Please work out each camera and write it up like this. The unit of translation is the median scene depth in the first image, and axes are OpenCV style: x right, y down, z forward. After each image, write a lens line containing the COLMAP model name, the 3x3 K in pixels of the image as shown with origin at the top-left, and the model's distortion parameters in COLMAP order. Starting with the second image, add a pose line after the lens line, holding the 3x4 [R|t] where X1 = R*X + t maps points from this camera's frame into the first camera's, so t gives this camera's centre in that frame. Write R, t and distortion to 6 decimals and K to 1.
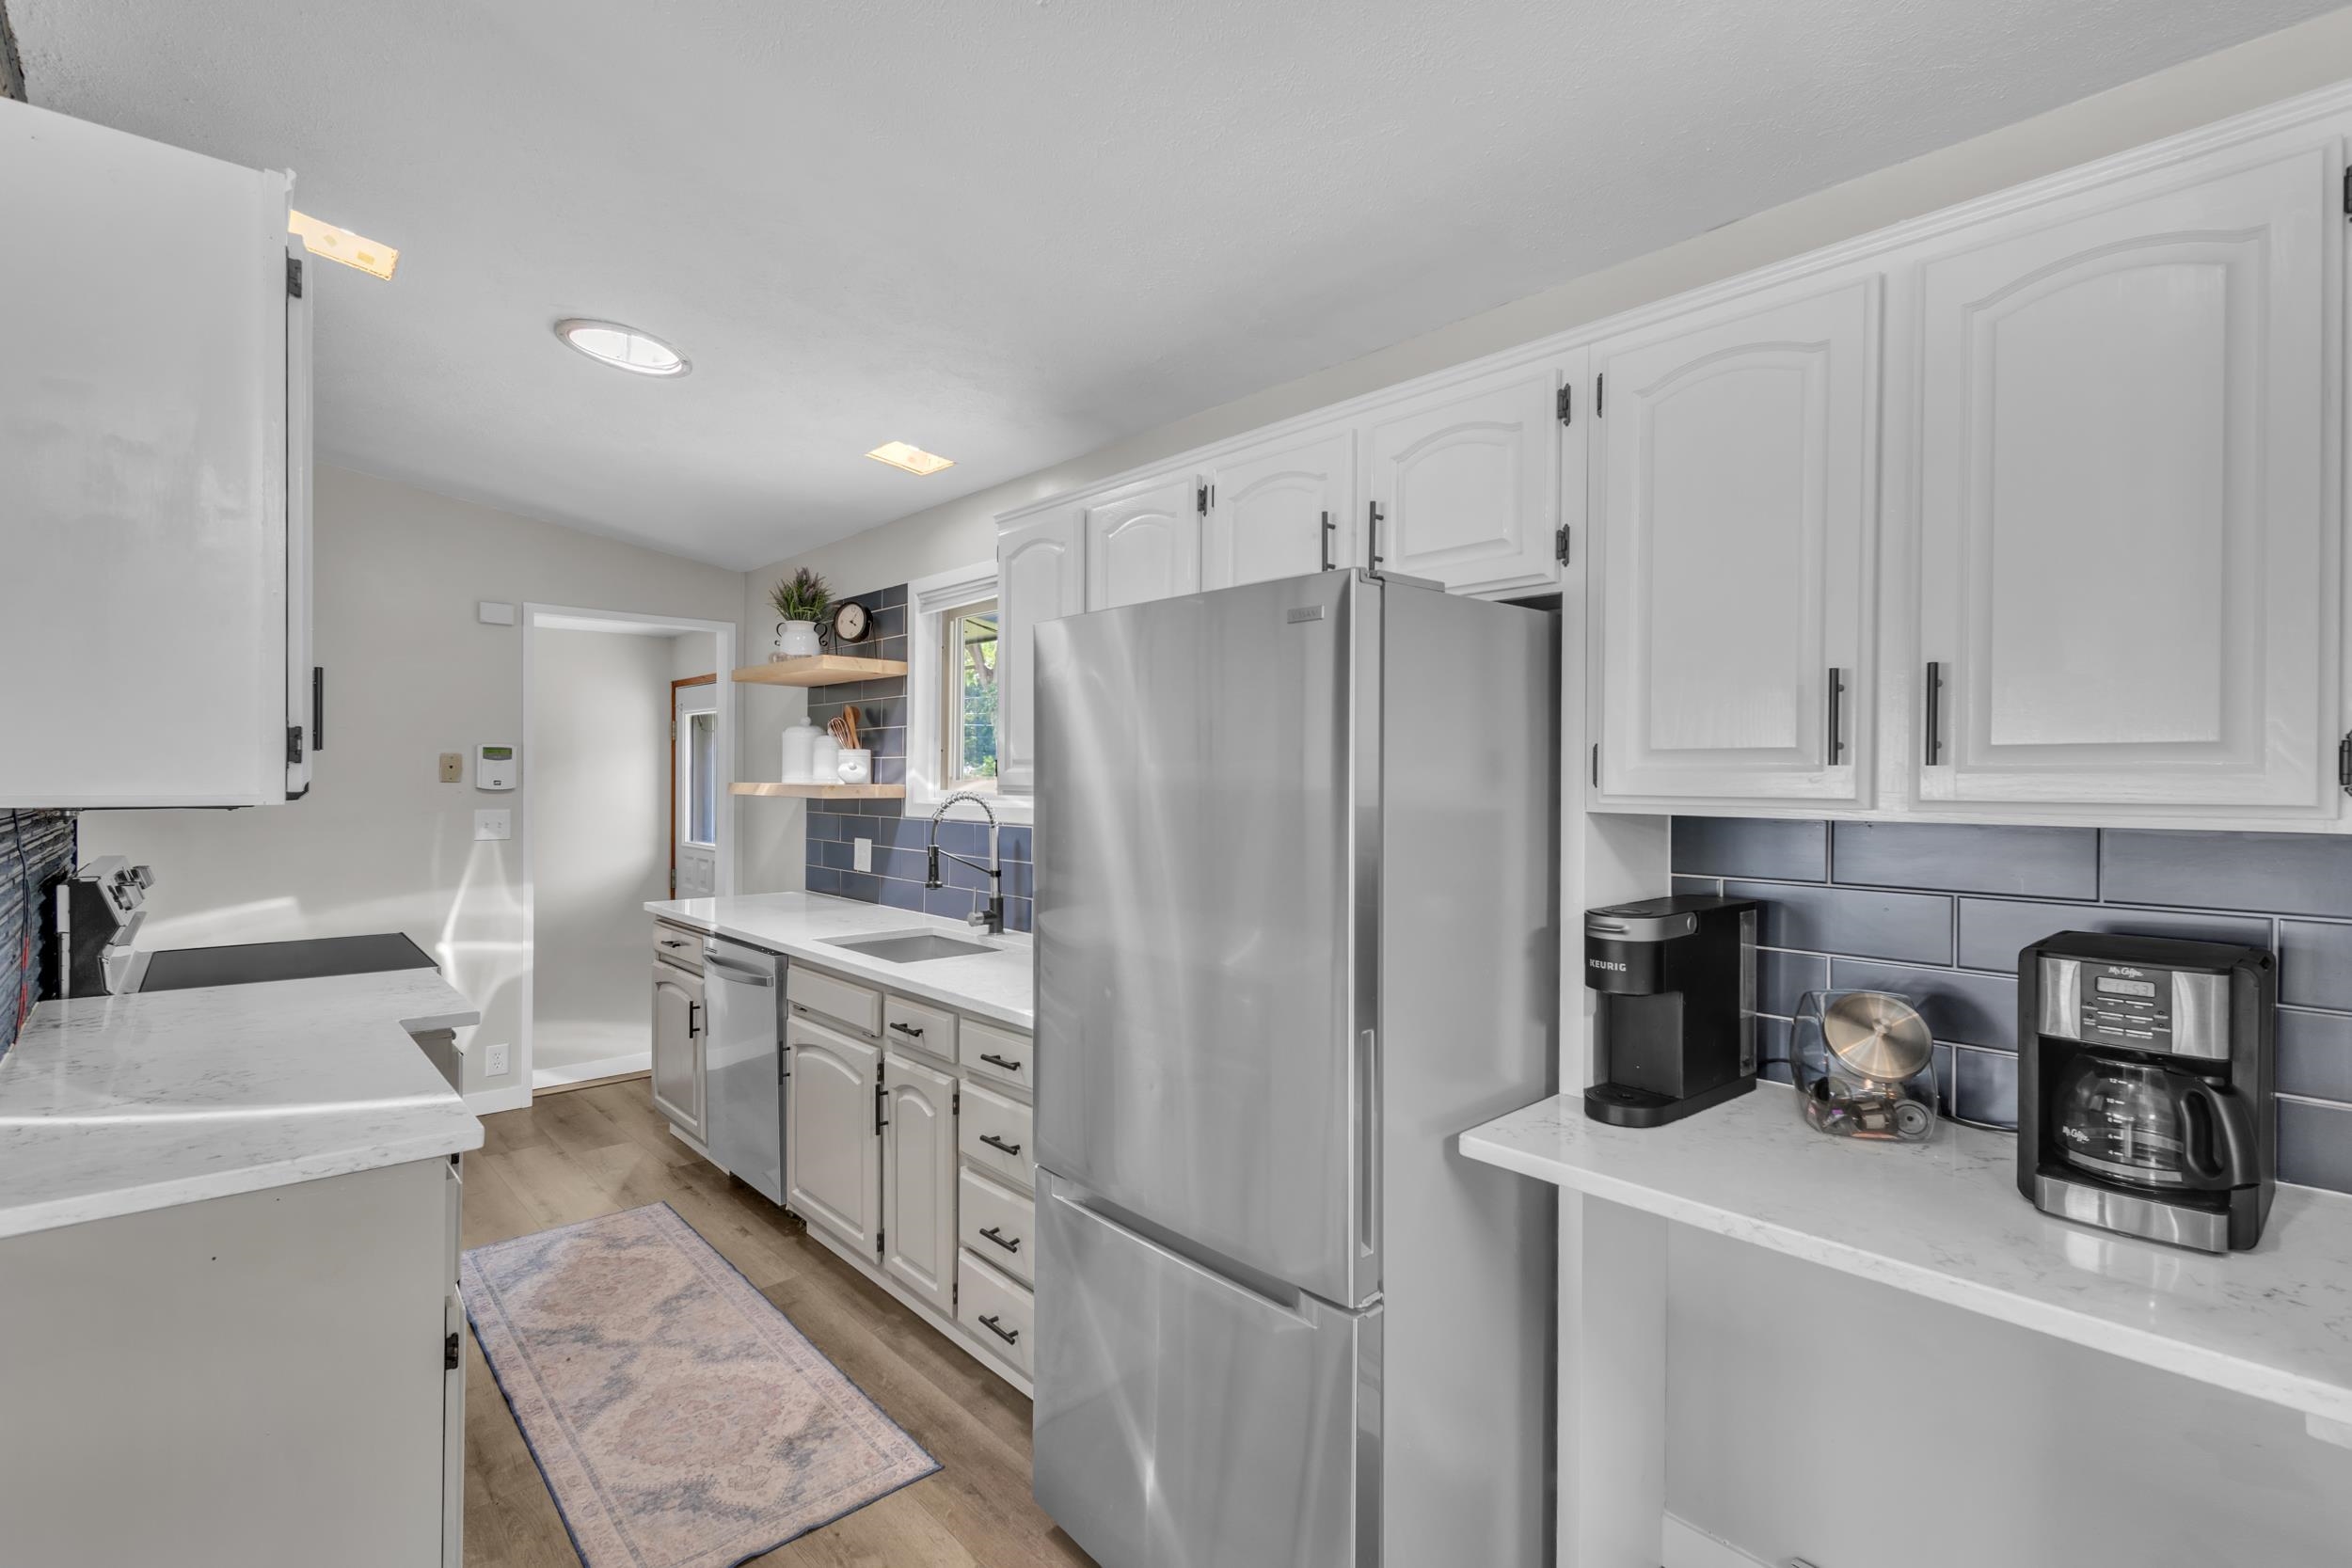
lens RADIAL K [[1082.8, 0, 1172.5], [0, 1082.8, 782.4], [0, 0, 1]] dist [0.008514, -0.000996]
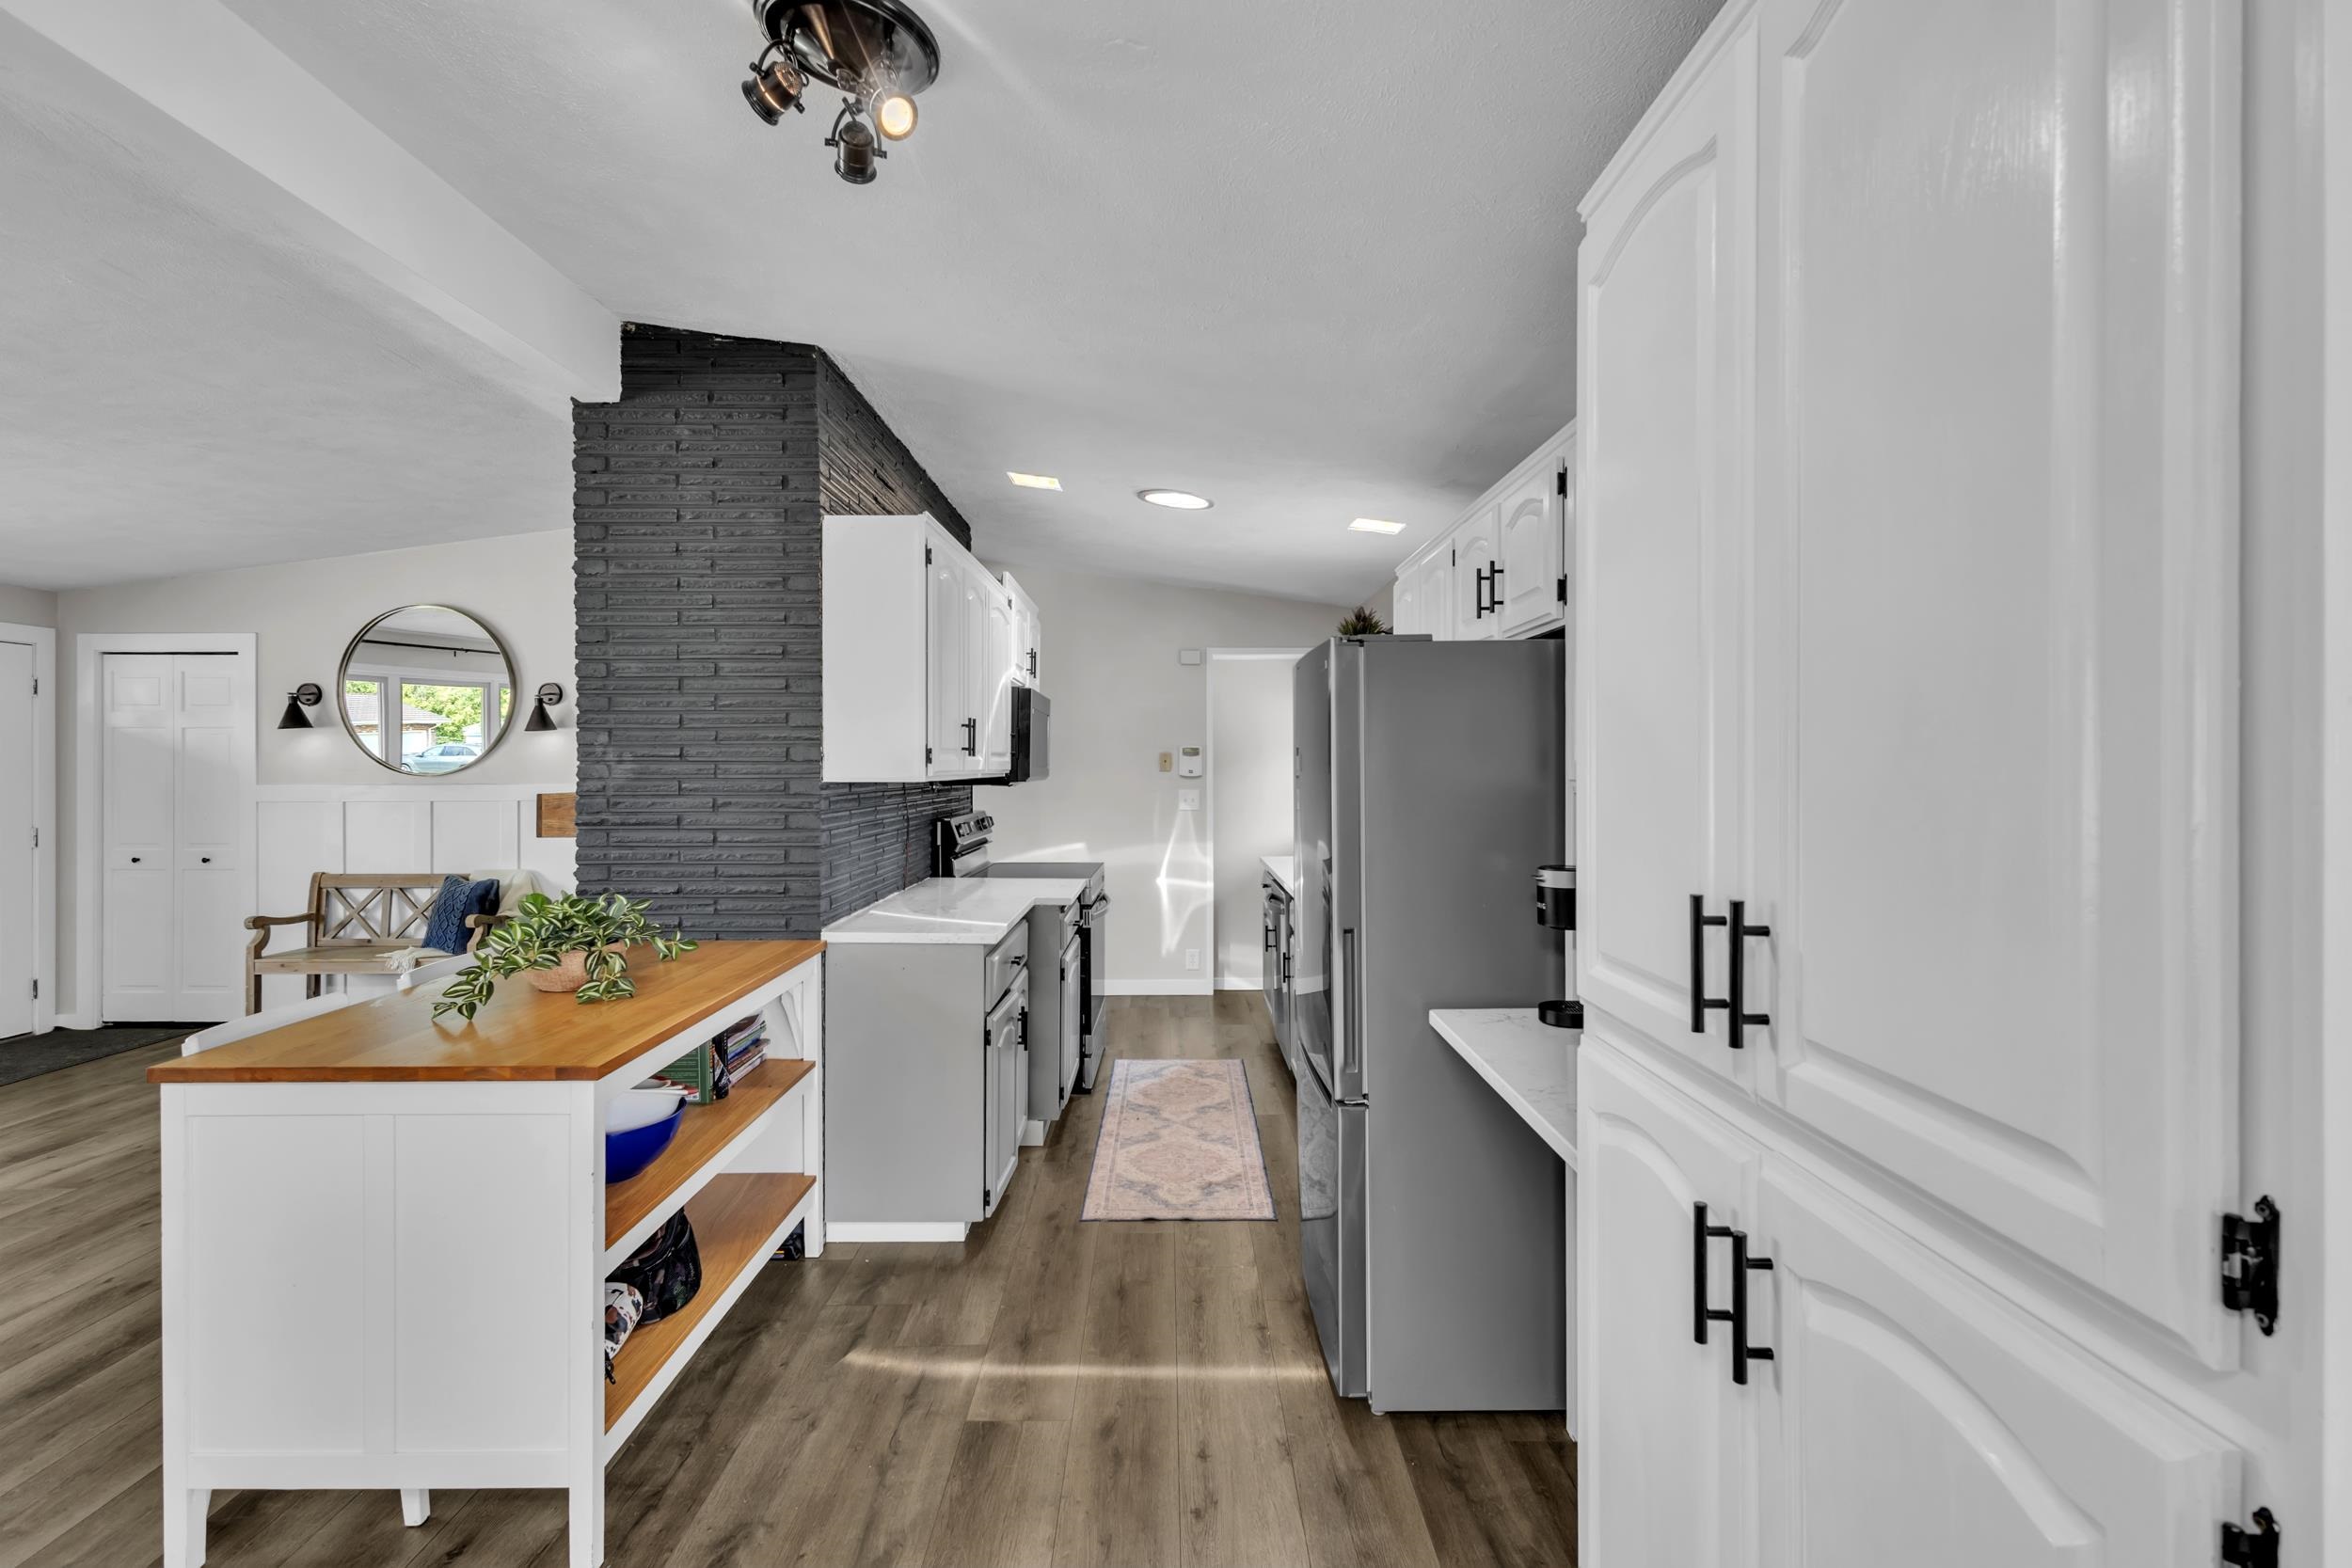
lens RADIAL K [[1082.8, 0, 1169.0], [0, 1082.8, 769.7], [0, 0, 1]] dist [0.008514, -0.000996]
pose [[0.742283, -0.003354, -0.670078, 0.641950], [0.002115, 0.999994, -0.002663, 0.001205], [0.670083, 0.000559, 0.742286, -0.214264]]
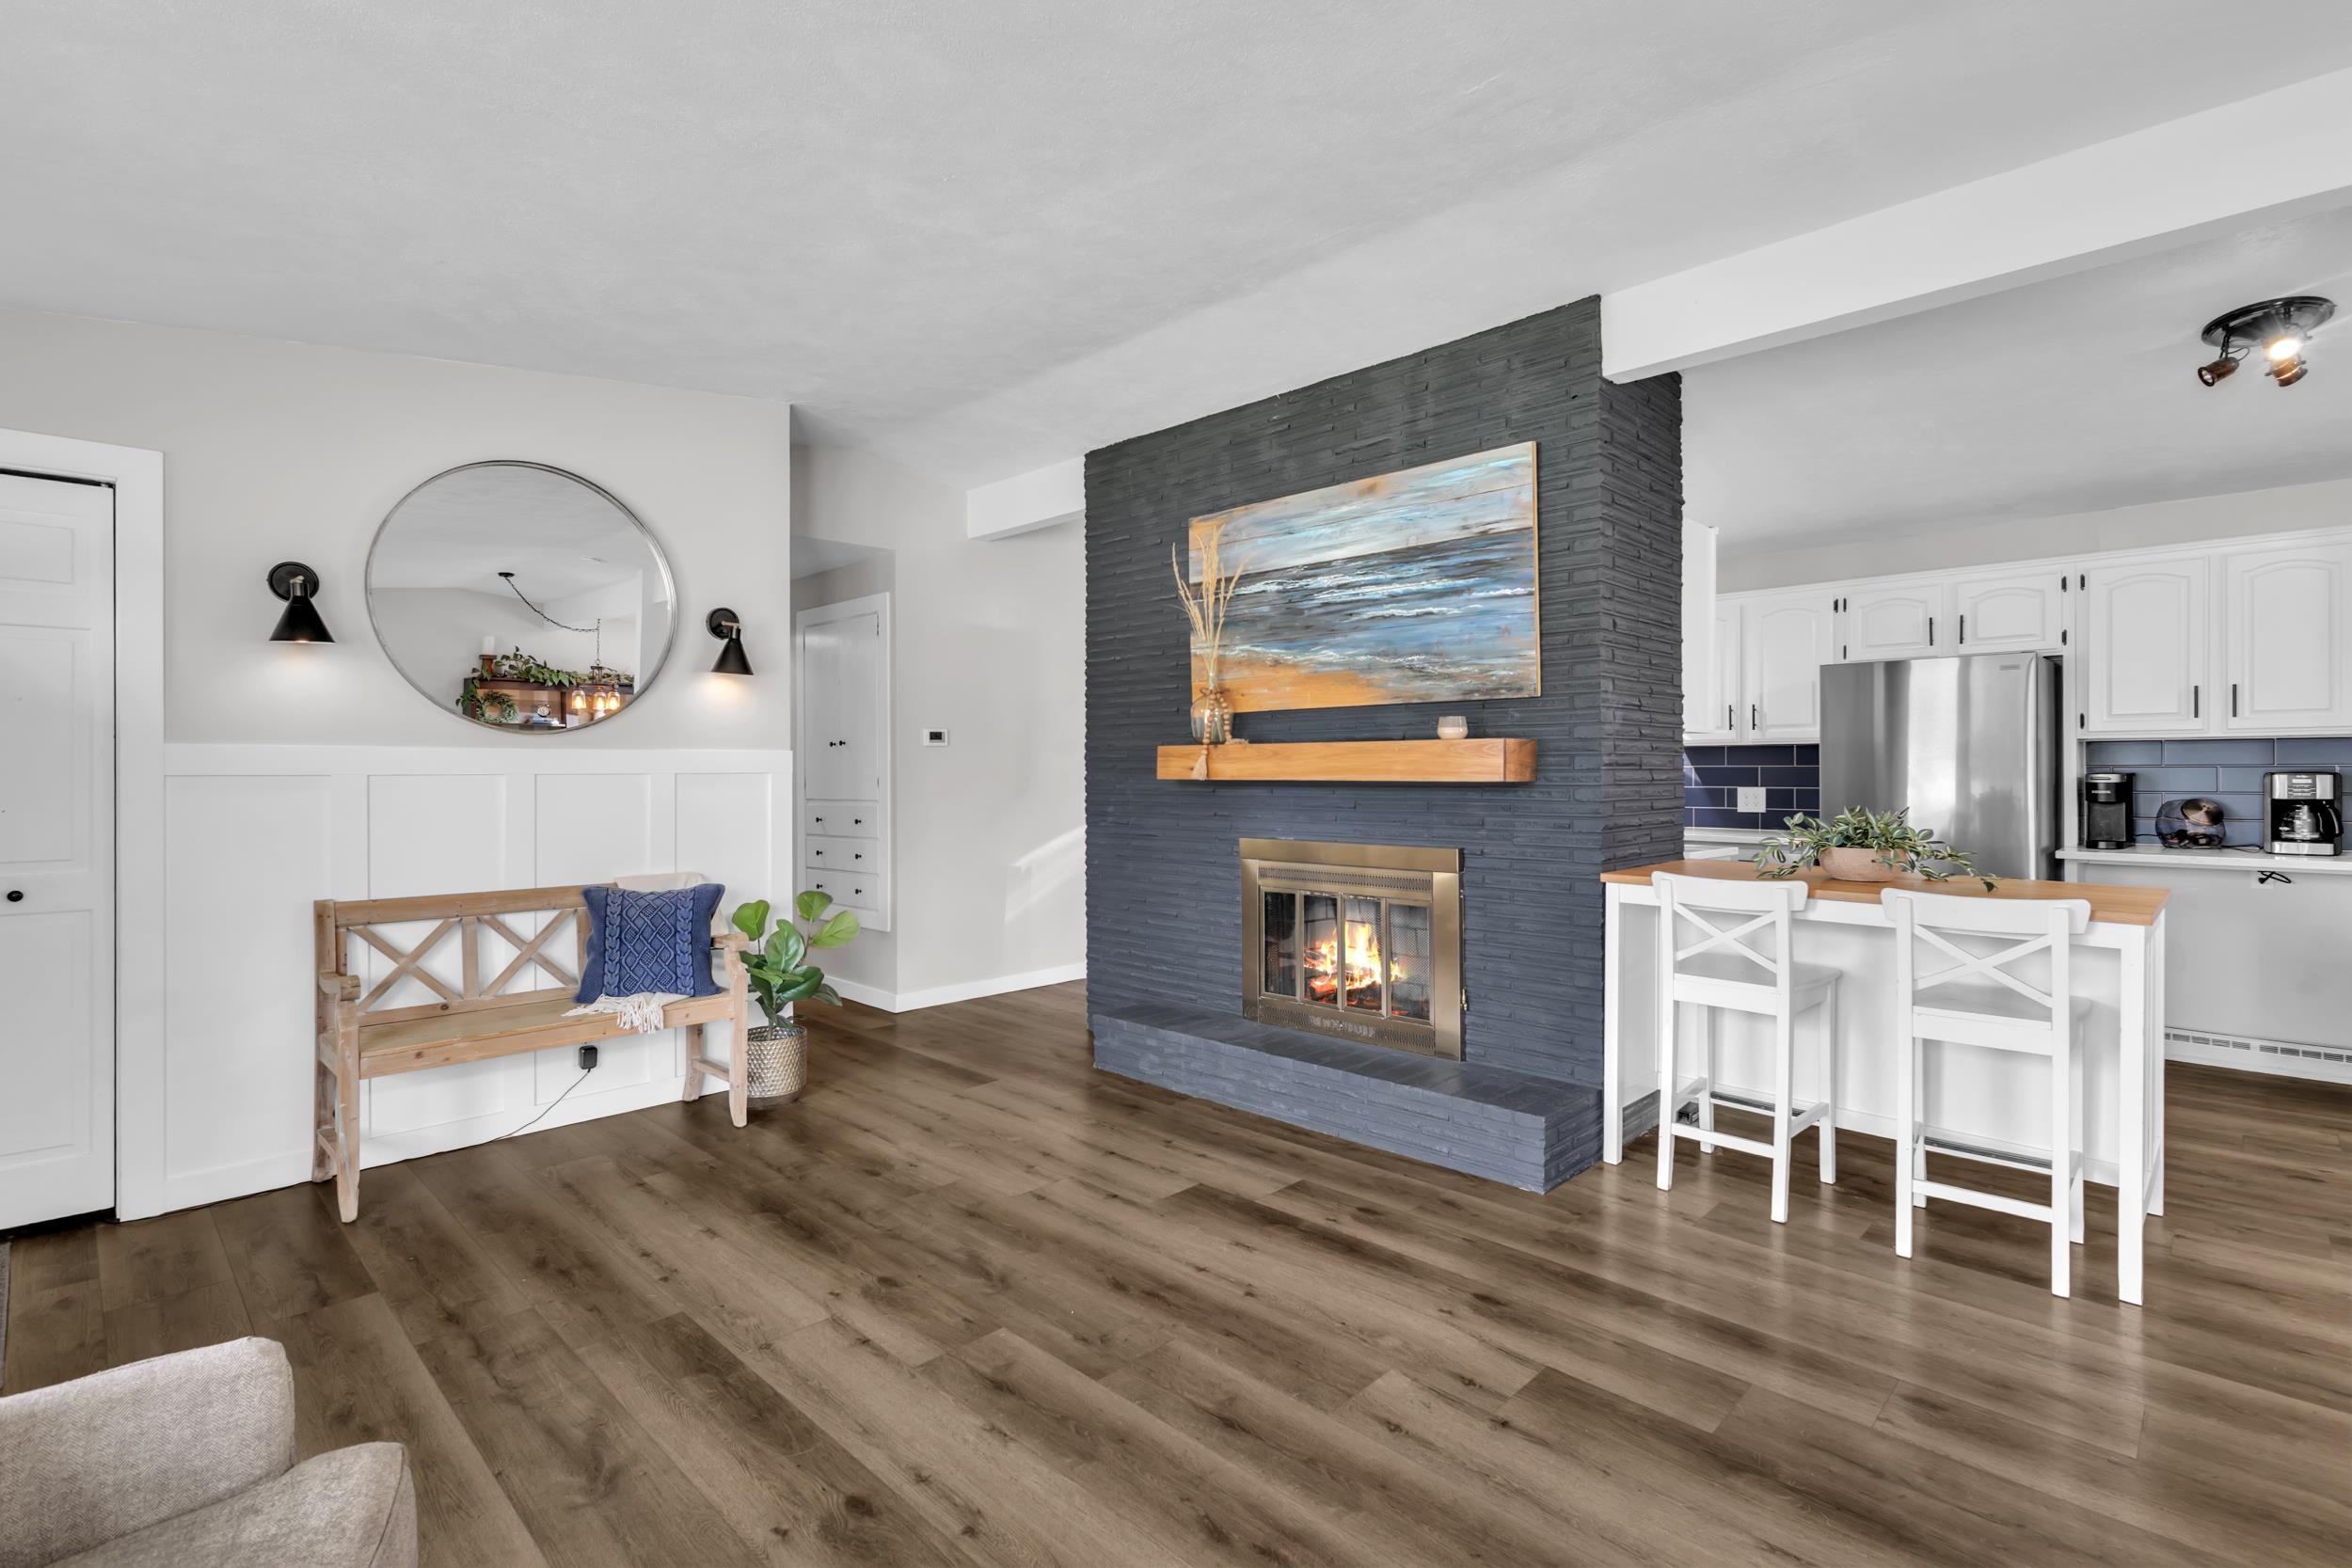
lens RADIAL K [[1082.8, 0, 1181.1], [0, 1082.8, 770.3], [0, 0, 1]] dist [0.008514, -0.000996]
pose [[0.998688, -0.007919, 0.050583, -1.384555], [0.008193, 0.999953, -0.005212, 0.072071], [-0.050539, 0.005620, 0.998706, -1.102583]]
